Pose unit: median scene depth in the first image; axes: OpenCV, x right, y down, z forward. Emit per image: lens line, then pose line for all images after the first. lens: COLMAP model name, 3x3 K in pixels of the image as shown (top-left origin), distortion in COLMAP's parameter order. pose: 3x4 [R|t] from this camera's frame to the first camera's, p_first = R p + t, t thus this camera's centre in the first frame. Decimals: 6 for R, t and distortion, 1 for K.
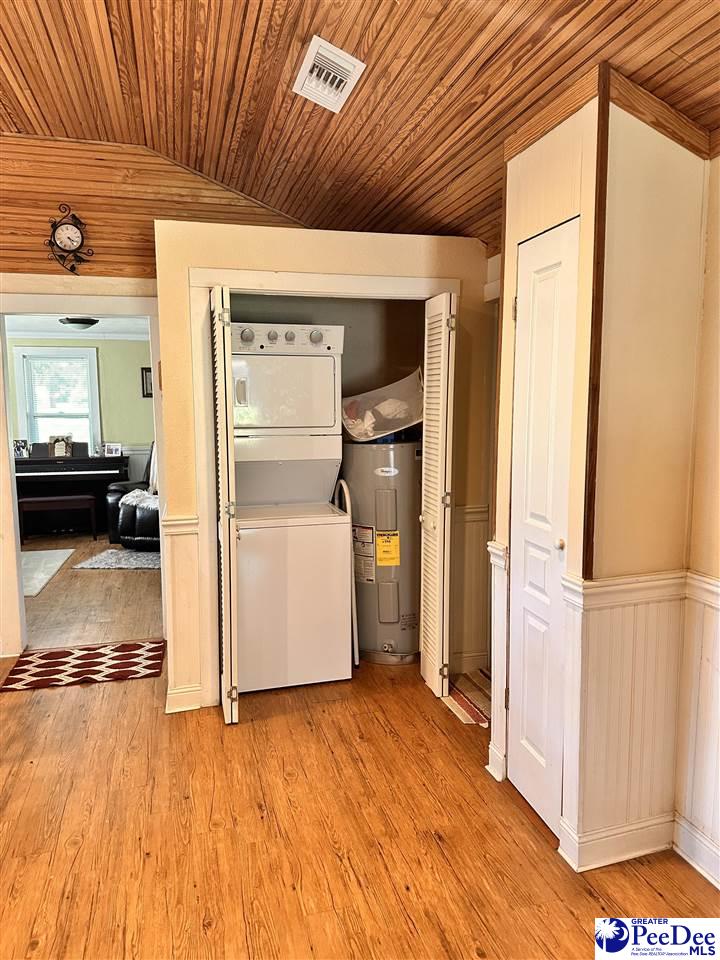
lens RADIAL K [[684.0, 0, 361.1], [0, 684.0, 481.2], [0, 0, 1]] dist [0.035028, -0.038925]
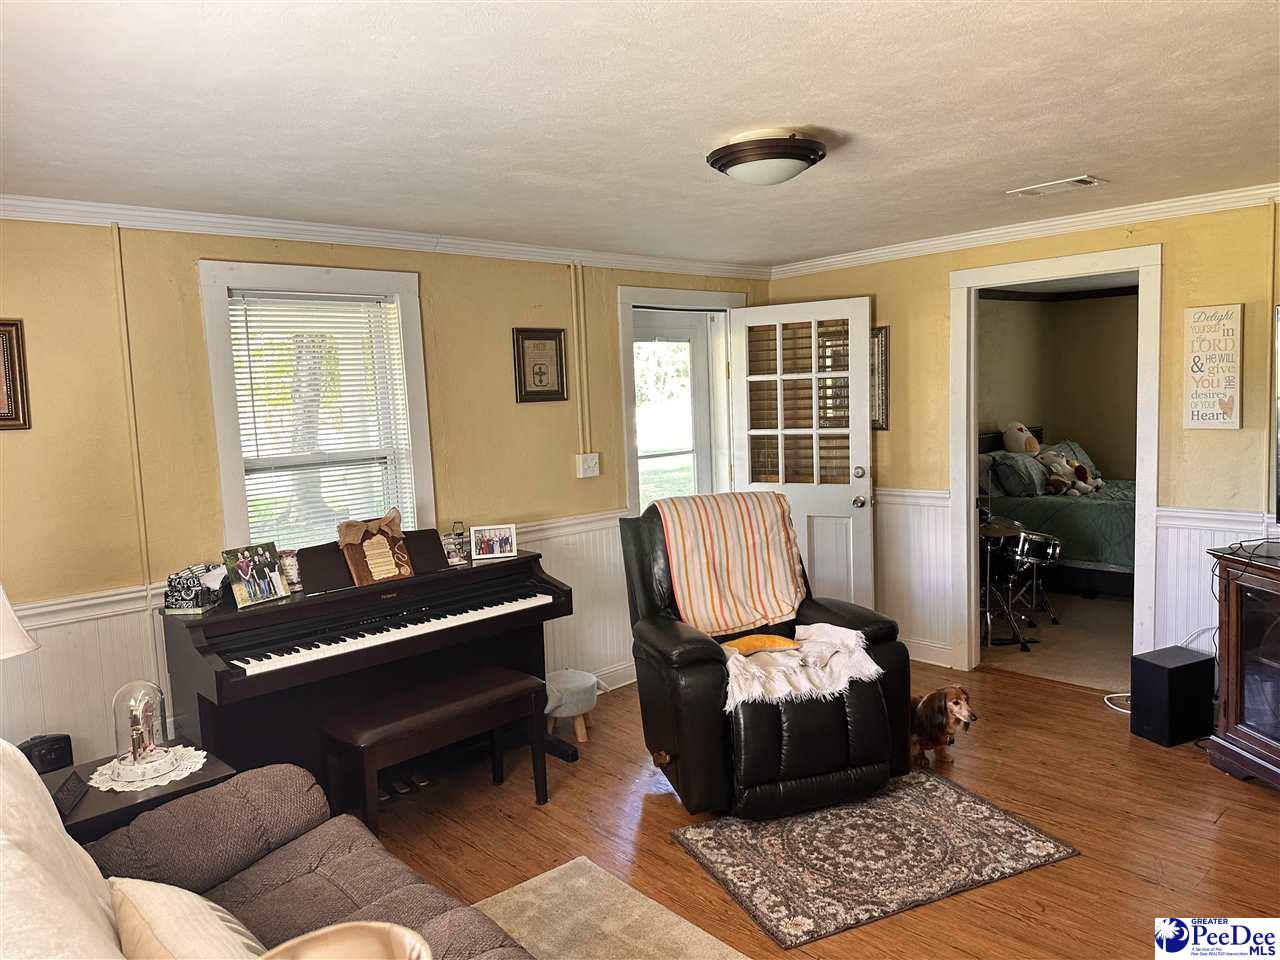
lens RADIAL K [[911.9, 0, 640.8], [0, 911.9, 475.5], [0, 0, 1]] dist [0.035028, -0.038925]
pose [[0.881015, -0.080937, 0.466114, -0.530423], [0.101016, 0.994718, -0.018209, -0.065720], [-0.462178, 0.063127, 0.884537, 0.526439]]
